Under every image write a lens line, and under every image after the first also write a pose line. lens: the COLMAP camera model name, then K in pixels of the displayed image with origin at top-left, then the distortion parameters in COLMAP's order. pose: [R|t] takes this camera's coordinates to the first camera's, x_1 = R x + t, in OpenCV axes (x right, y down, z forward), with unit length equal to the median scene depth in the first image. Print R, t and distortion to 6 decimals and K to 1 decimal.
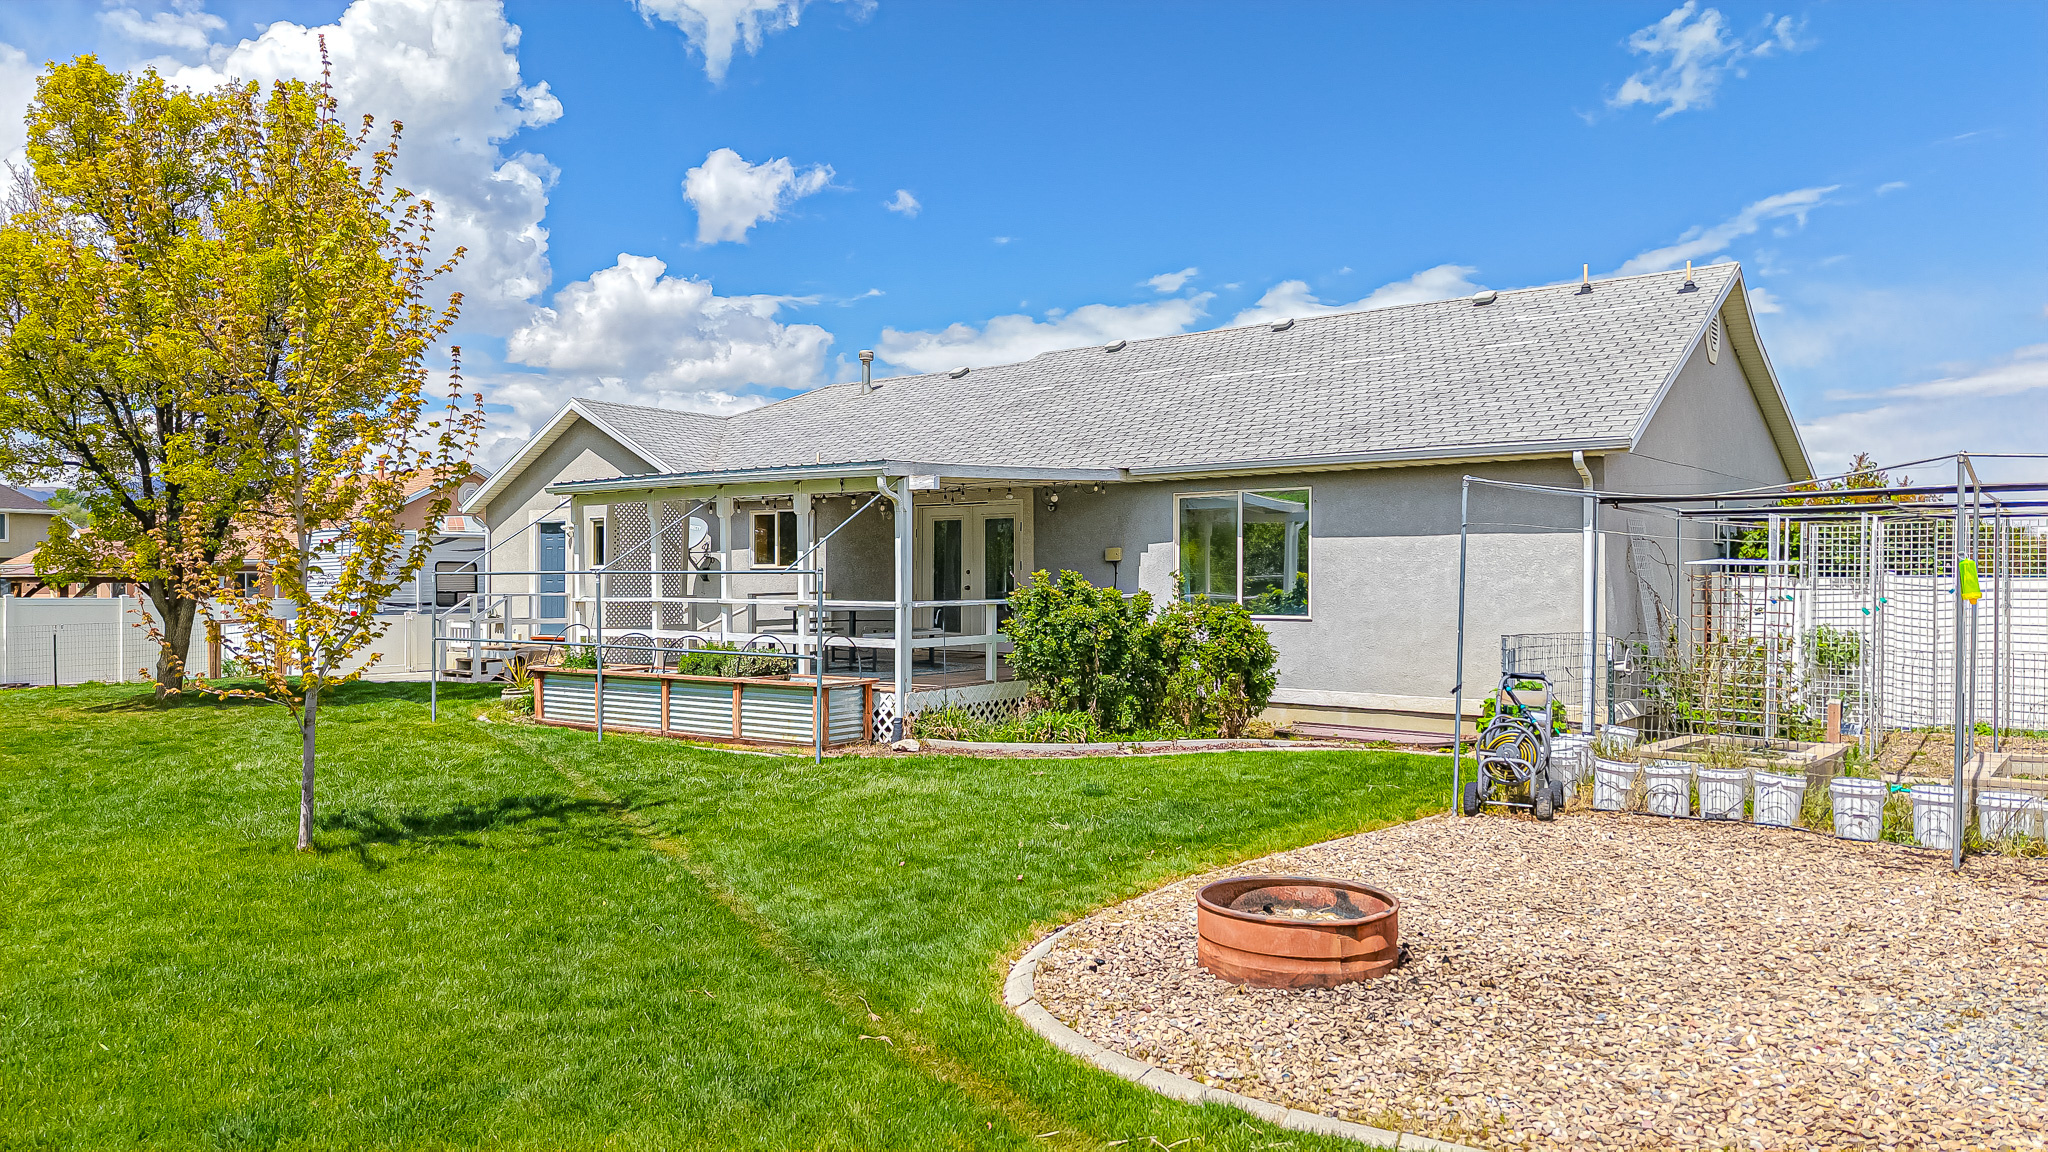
lens RADIAL K [[1374.2, 0, 1019.4], [0, 1374.2, 581.6], [0, 0, 1]] dist [0.046713, -0.054596]
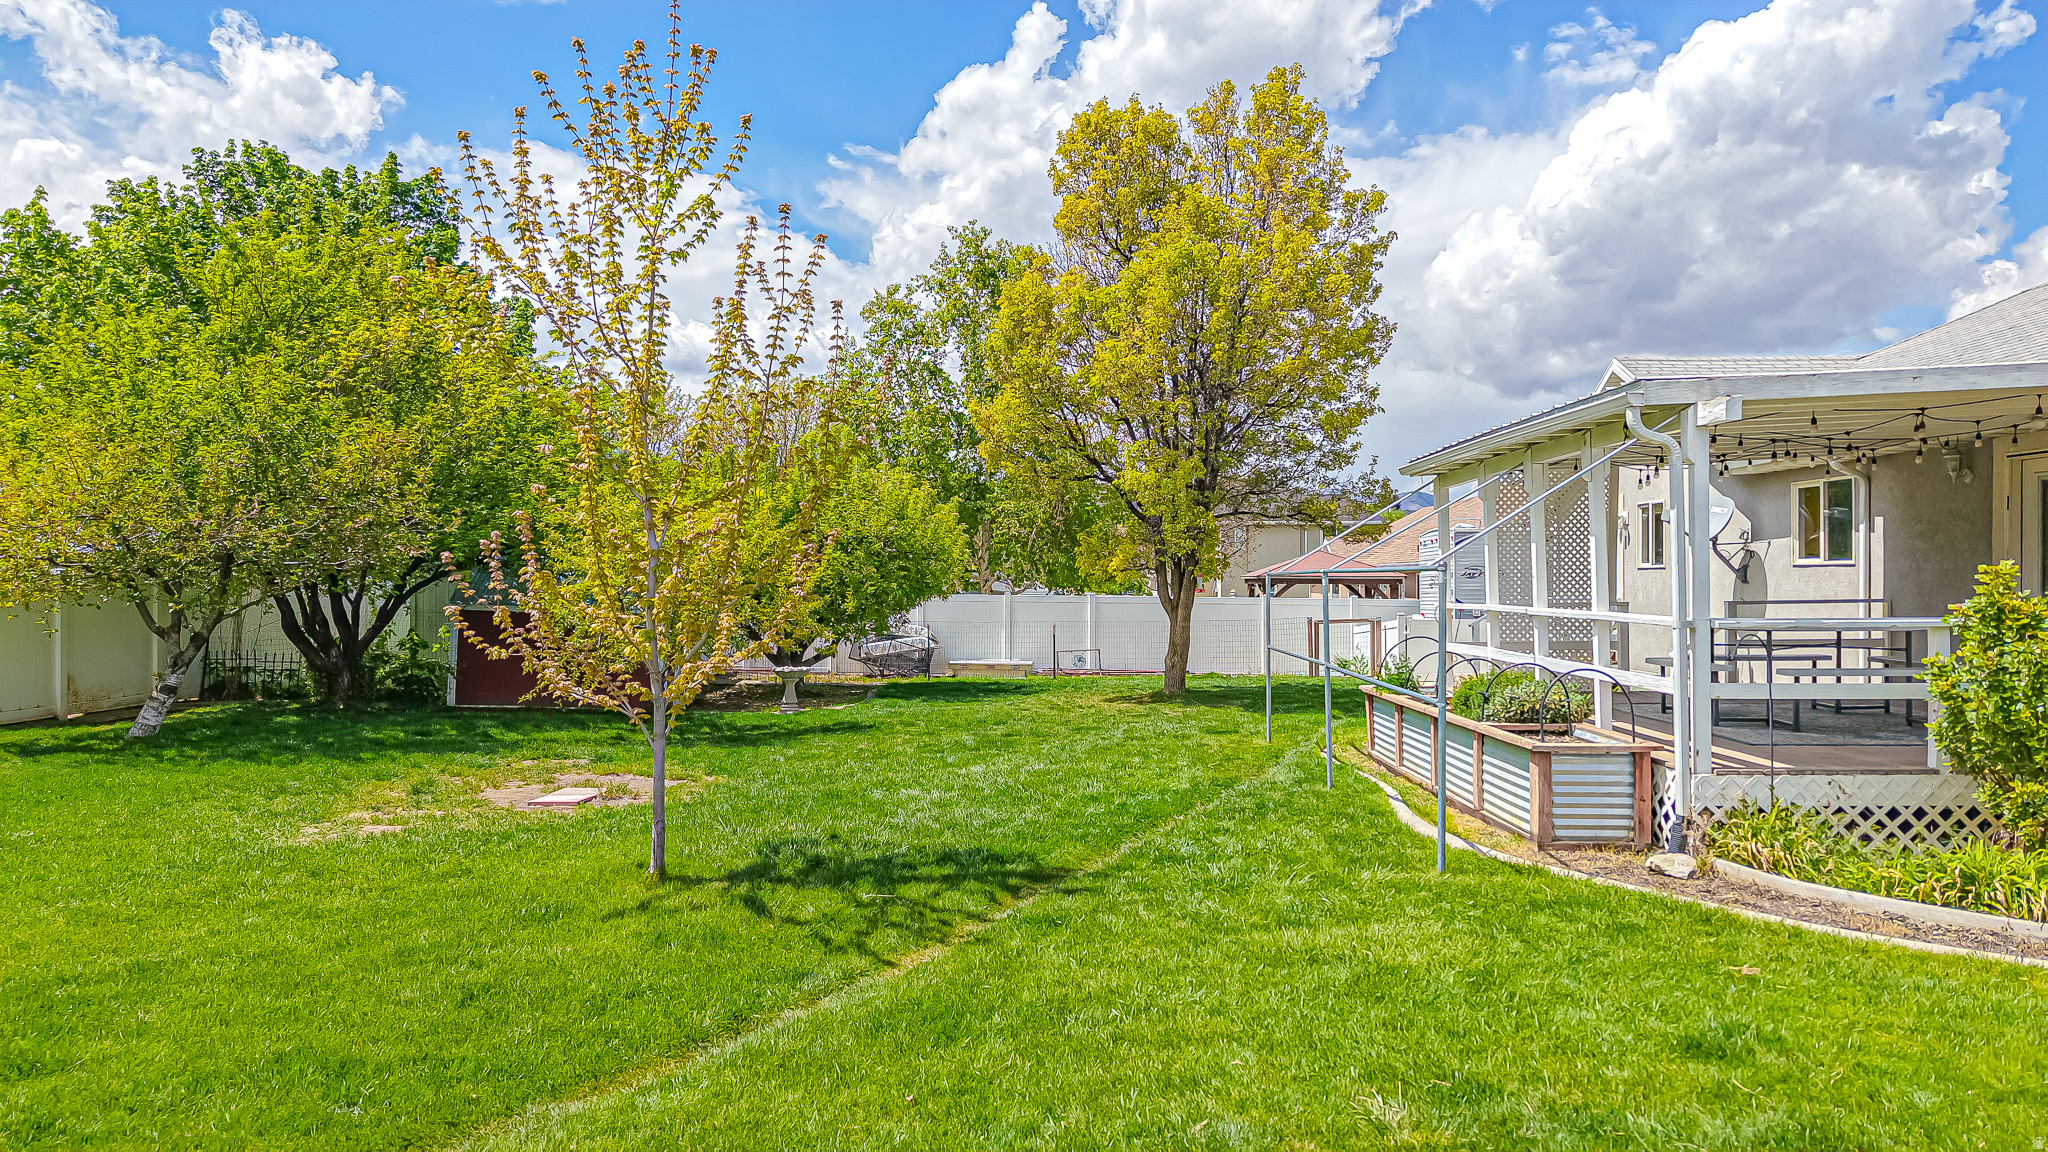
lens RADIAL K [[1374.2, 0, 1013.2], [0, 1374.2, 593.8], [0, 0, 1]] dist [0.046713, -0.054596]
pose [[0.579847, 0.010216, -0.814661, 0.129596], [-0.004284, 0.999946, 0.009490, -0.000159], [0.814714, -0.002012, 0.579859, 0.238068]]
